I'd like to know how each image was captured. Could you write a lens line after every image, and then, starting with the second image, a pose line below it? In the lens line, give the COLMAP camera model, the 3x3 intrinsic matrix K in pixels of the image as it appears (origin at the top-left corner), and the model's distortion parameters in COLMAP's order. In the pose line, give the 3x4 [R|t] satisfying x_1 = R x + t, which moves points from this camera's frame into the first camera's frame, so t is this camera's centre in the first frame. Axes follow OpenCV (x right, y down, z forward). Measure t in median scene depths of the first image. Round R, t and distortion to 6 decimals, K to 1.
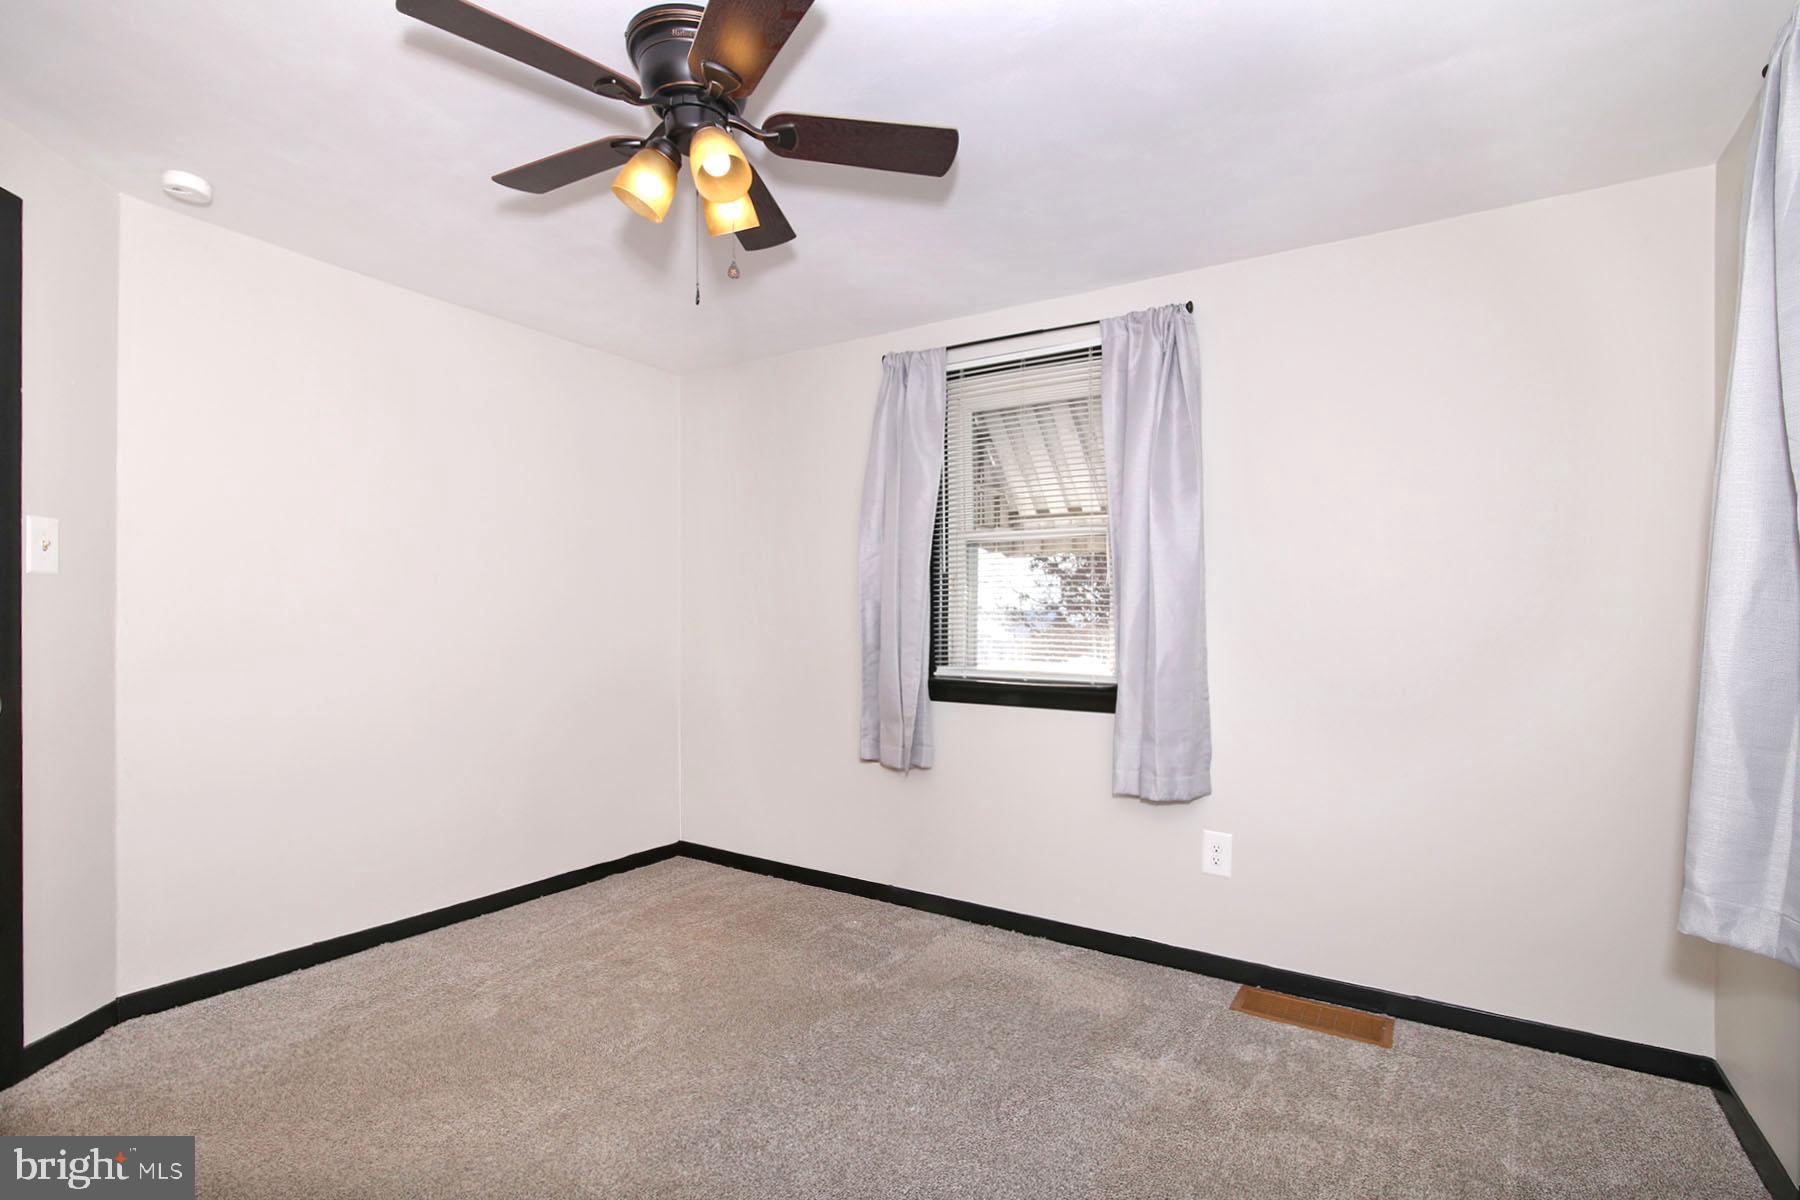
lens RADIAL K [[852.6, 0, 900.0], [0, 852.6, 600.0], [0, 0, 1]] dist [-0.001347, -0.000117]
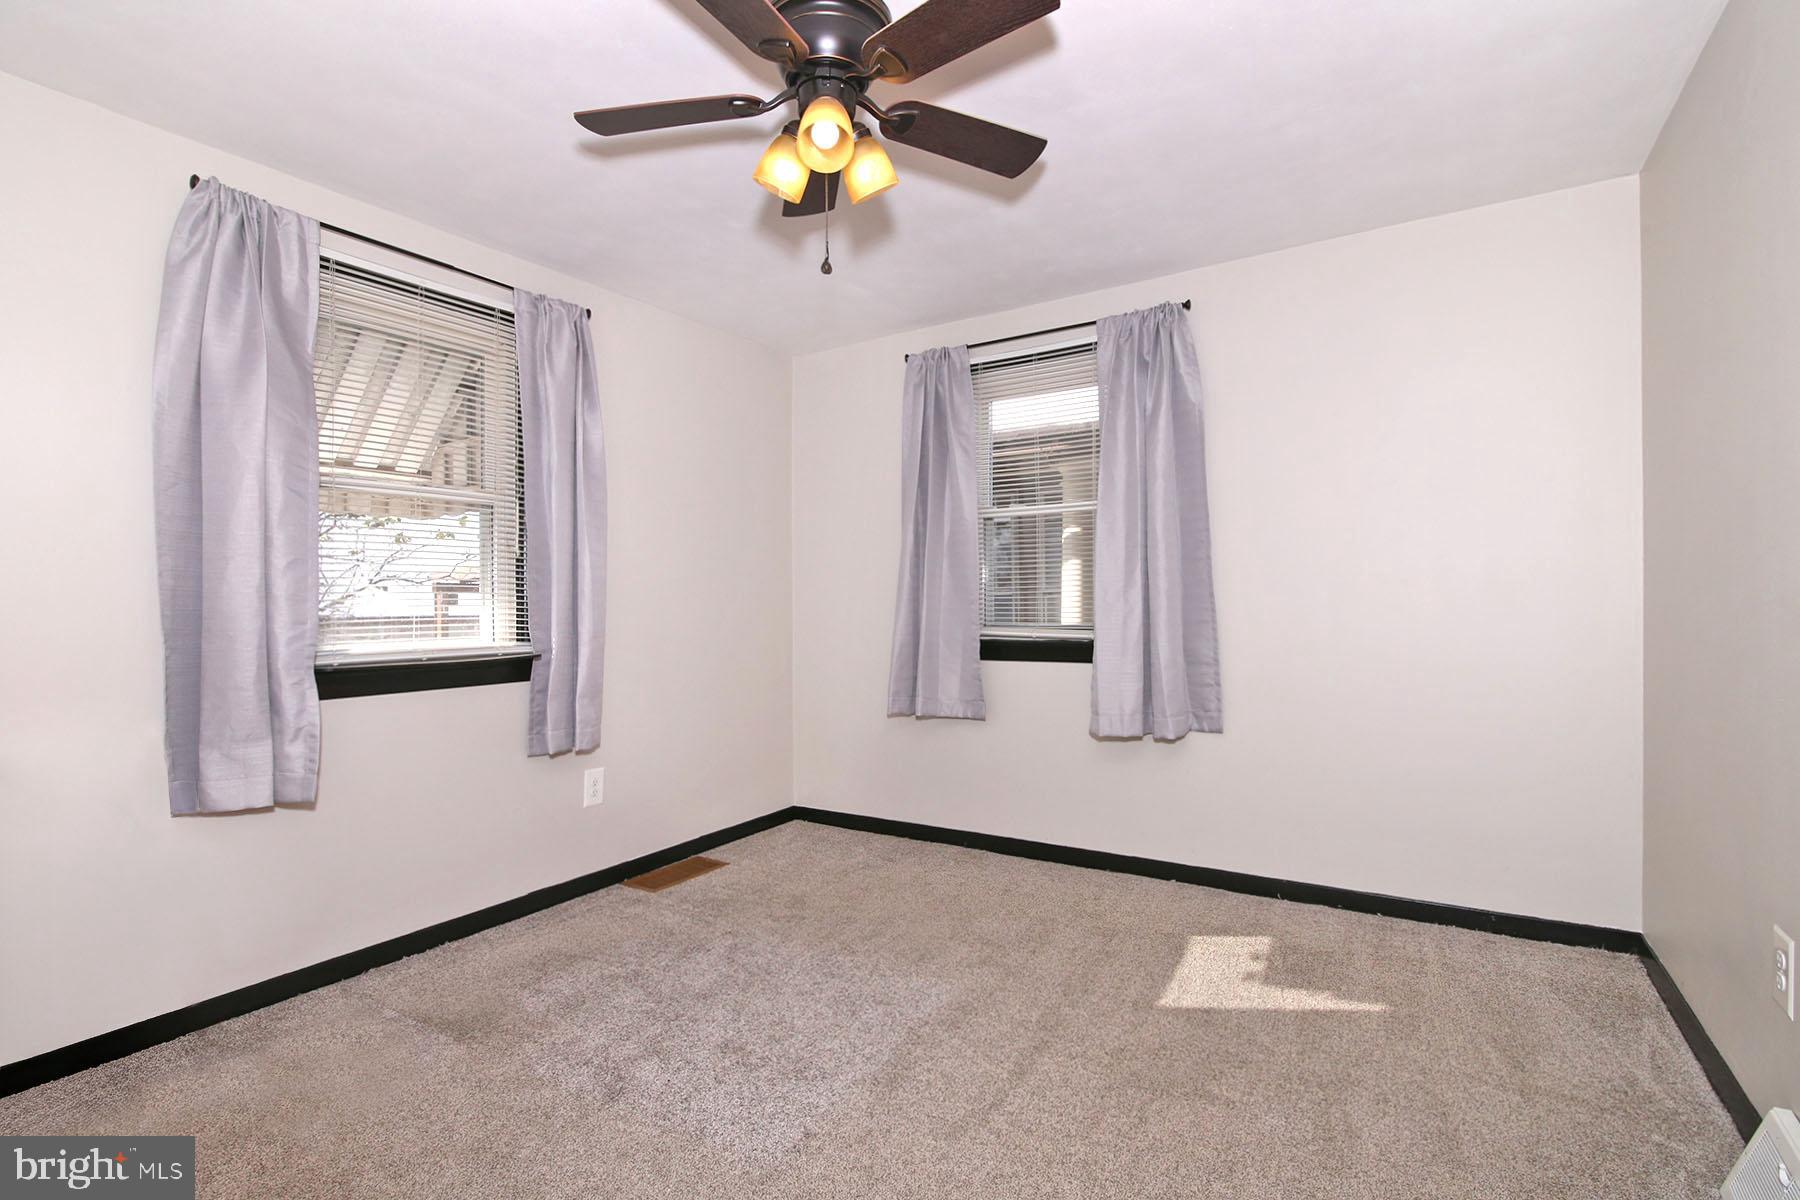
lens RADIAL K [[852.6, 0, 900.0], [0, 852.6, 600.0], [0, 0, 1]] dist [-0.001347, -0.000117]
pose [[0.018873, -0.018334, 0.999654, -0.774284], [0.000508, 0.999832, 0.018327, 0.018474], [-0.999822, 0.000162, 0.018879, 0.542094]]
